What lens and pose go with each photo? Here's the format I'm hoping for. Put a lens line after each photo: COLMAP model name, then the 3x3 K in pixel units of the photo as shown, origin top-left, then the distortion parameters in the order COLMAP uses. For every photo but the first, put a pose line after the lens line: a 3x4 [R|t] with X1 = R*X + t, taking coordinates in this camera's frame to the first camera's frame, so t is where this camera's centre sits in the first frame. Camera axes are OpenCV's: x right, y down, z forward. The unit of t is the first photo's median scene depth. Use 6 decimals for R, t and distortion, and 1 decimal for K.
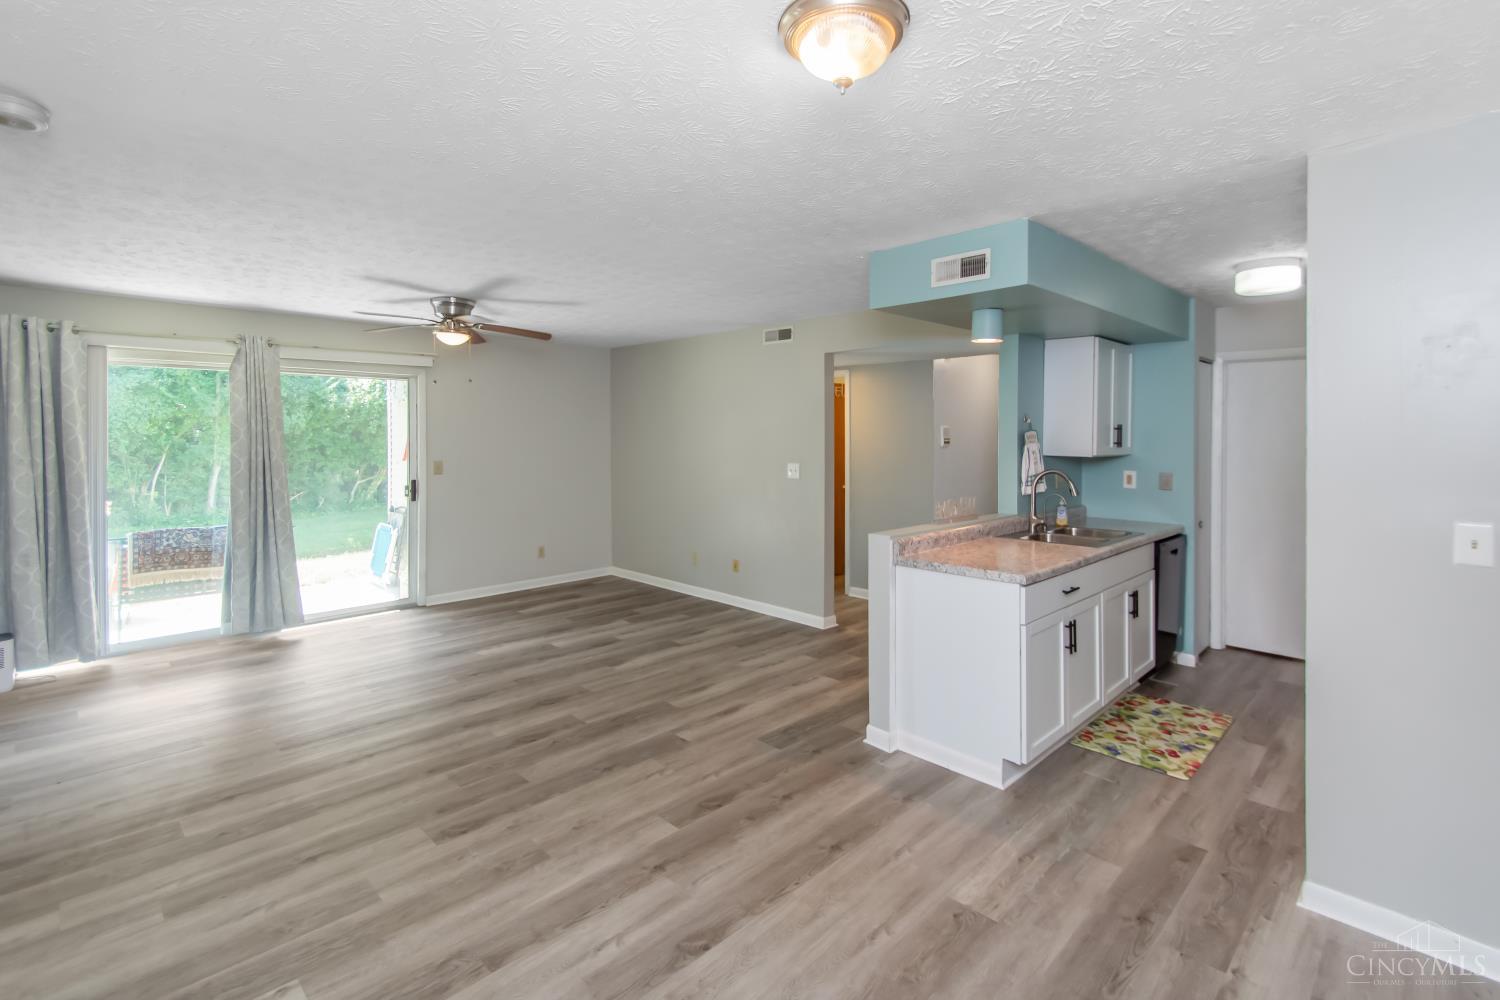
lens RADIAL K [[745.4, 0, 705.7], [0, 745.4, 435.8], [0, 0, 1]] dist [0.011280, -0.000705]
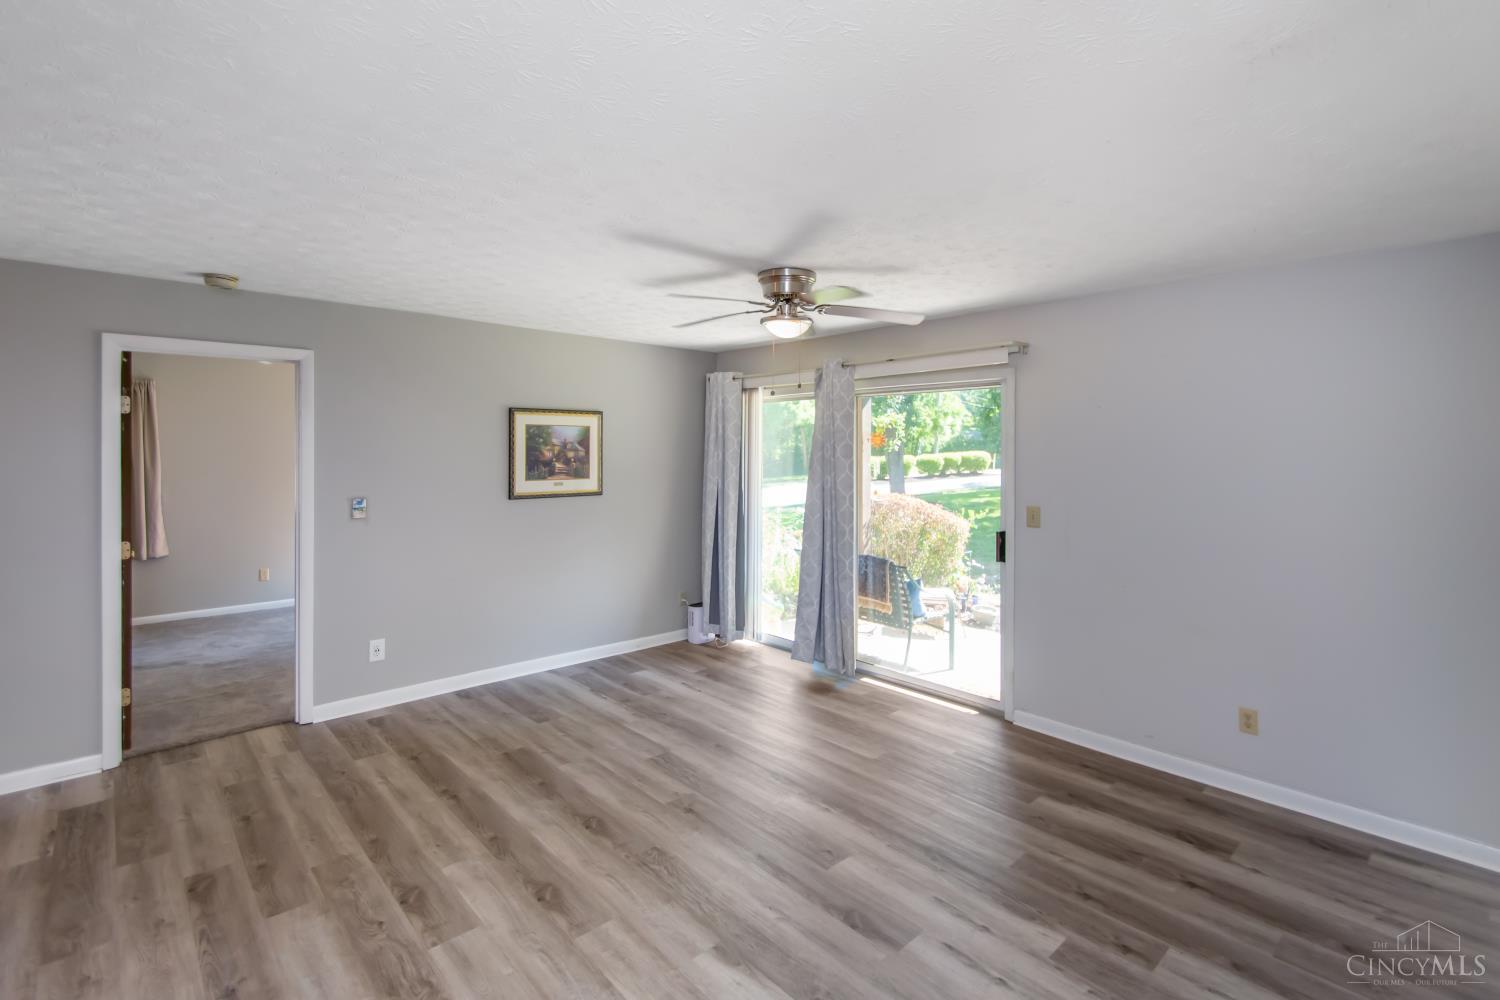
lens RADIAL K [[709.7, 0, 745.5], [0, 709.7, 461.9], [0, 0, 1]] dist [0.017226, -0.000083]
pose [[-0.032638, 0.013162, -0.999381, 0.335739], [-0.008604, 0.999873, 0.013449, -0.016759], [0.999430, 0.009037, -0.032521, 1.042449]]
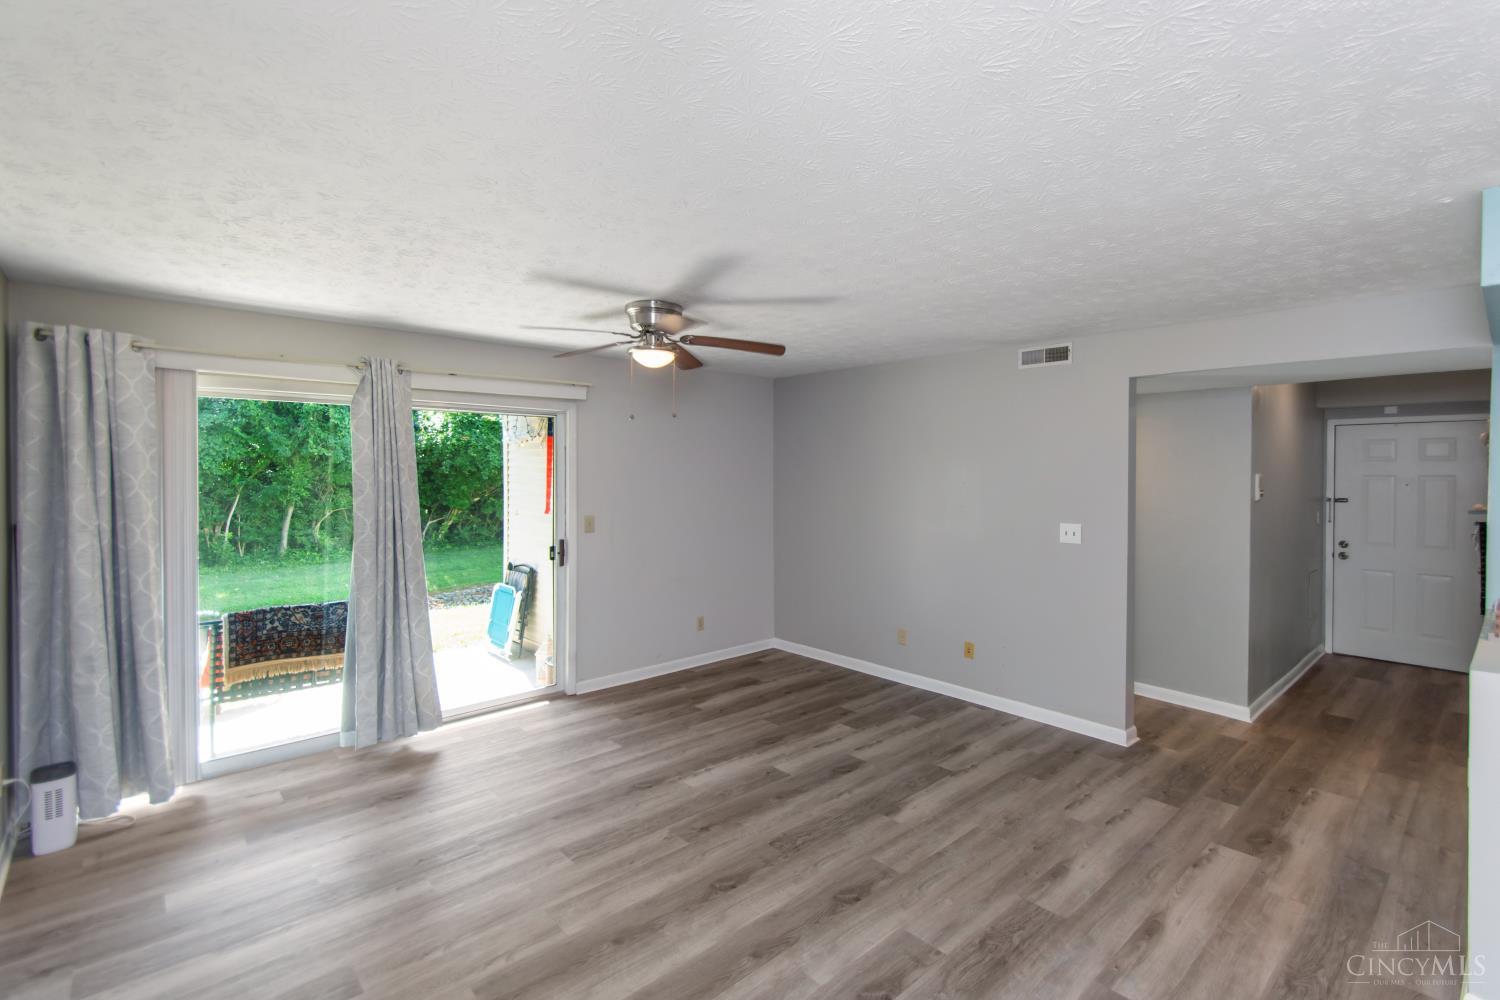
lens RADIAL K [[716.1, 0, 715.4], [0, 716.1, 479.3], [0, 0, 1]] dist [0.022126, -0.000188]
pose [[0.999384, -0.000352, -0.035082, -0.271878], [0.000663, 0.999961, 0.008854, -0.018761], [0.035077, -0.008872, 0.999345, 0.314463]]
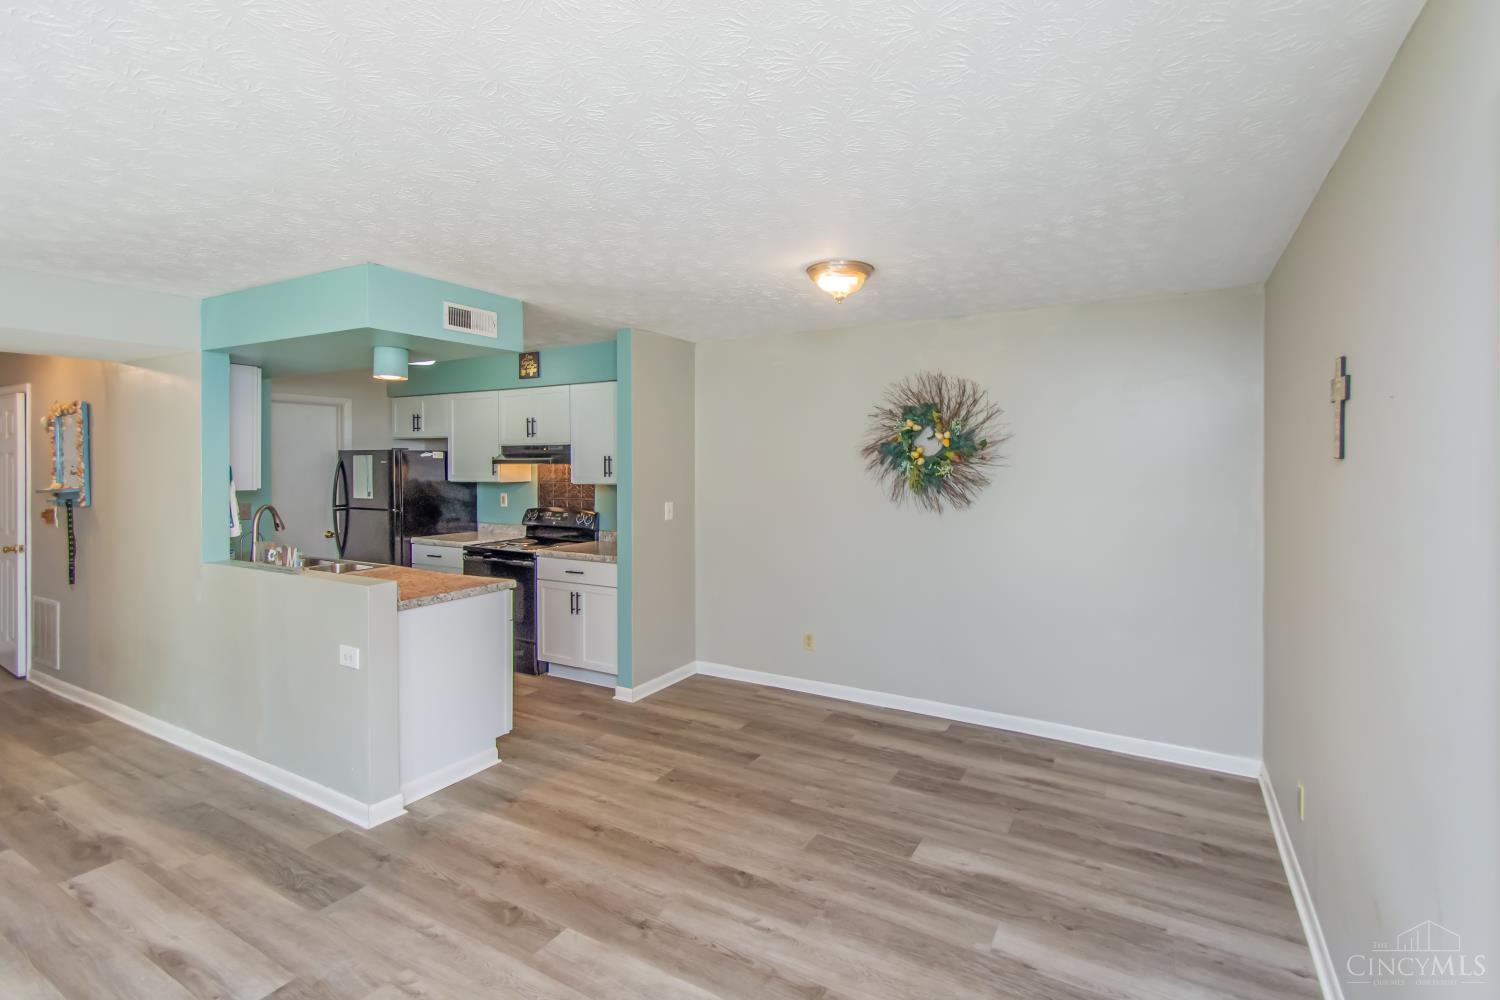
lens RADIAL K [[647.6, 0, 794.5], [0, 647.6, 463.0], [0, 0, 1]] dist [0.018893, -0.000356]
pose [[-0.331597, -0.008417, 0.943384, -0.513275], [0.001625, 0.999954, 0.009492, -0.014723], [-0.943420, 0.004681, -0.331568, 0.610061]]
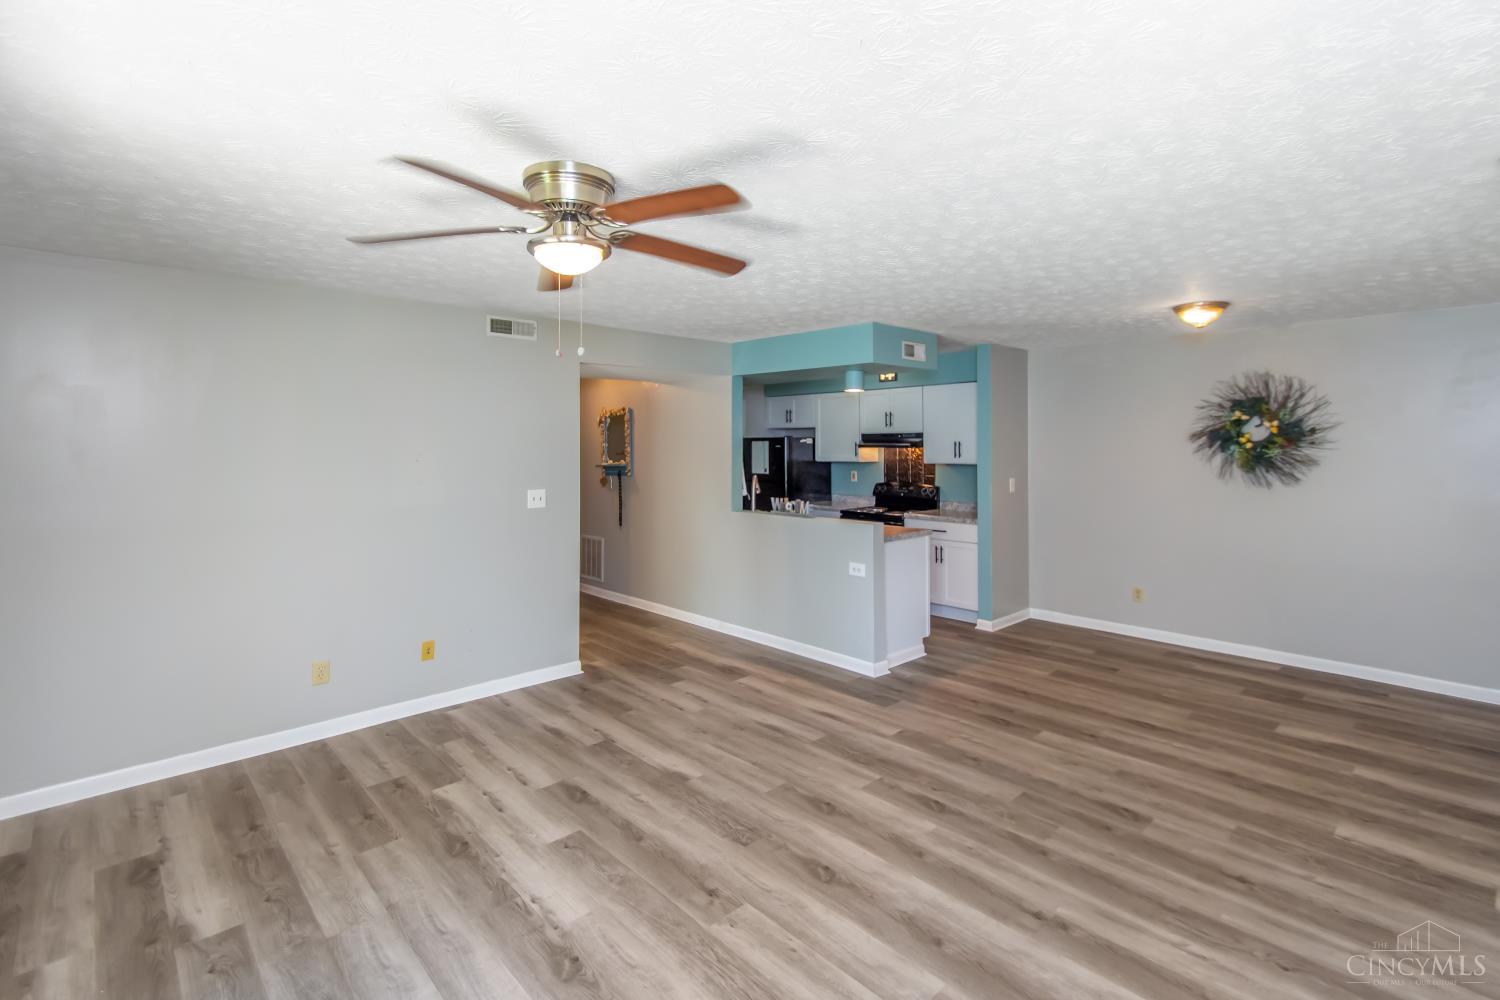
lens RADIAL K [[690.3, 0, 809.9], [0, 690.3, 440.5], [0, 0, 1]] dist [0.013104, -0.001113]
pose [[-0.064421, 0.001633, 0.997921, -0.812271], [0.004494, 0.999989, -0.001346, -0.018042], [-0.997913, 0.004398, -0.064428, 0.933616]]
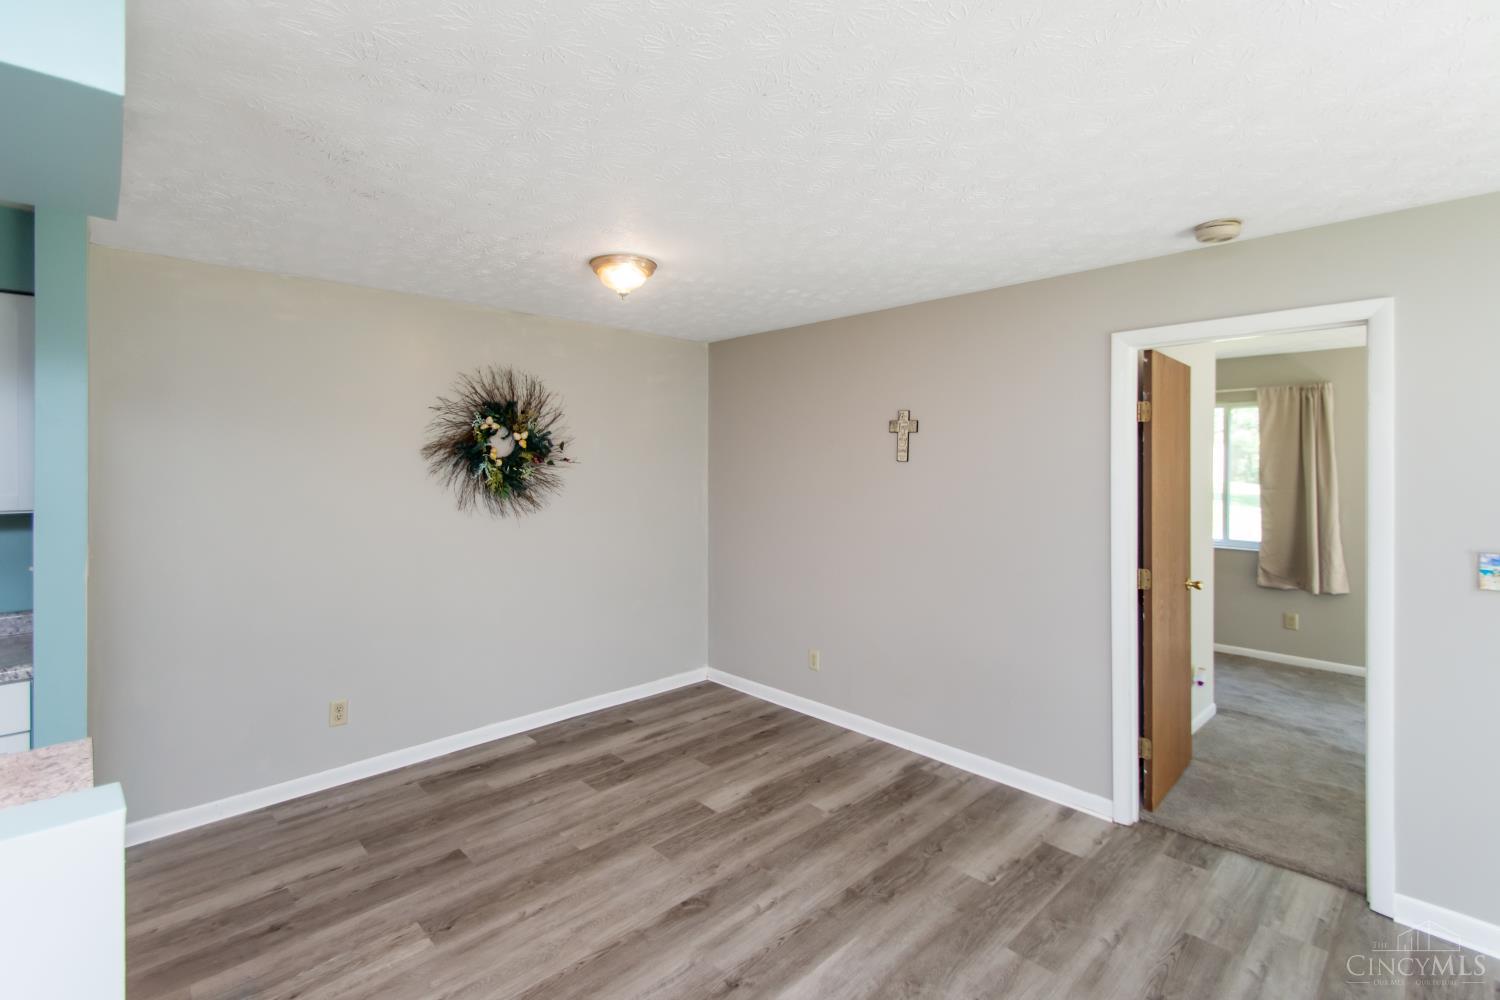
lens RADIAL K [[692.9, 0, 708.8], [0, 692.9, 463.1], [0, 0, 1]] dist [0.024563, -0.009983]
pose [[-0.999896, -0.006318, 0.012976, -0.022990], [-0.006239, 0.999962, 0.006116, -0.015171], [-0.013014, 0.006035, -0.999897, 1.007349]]
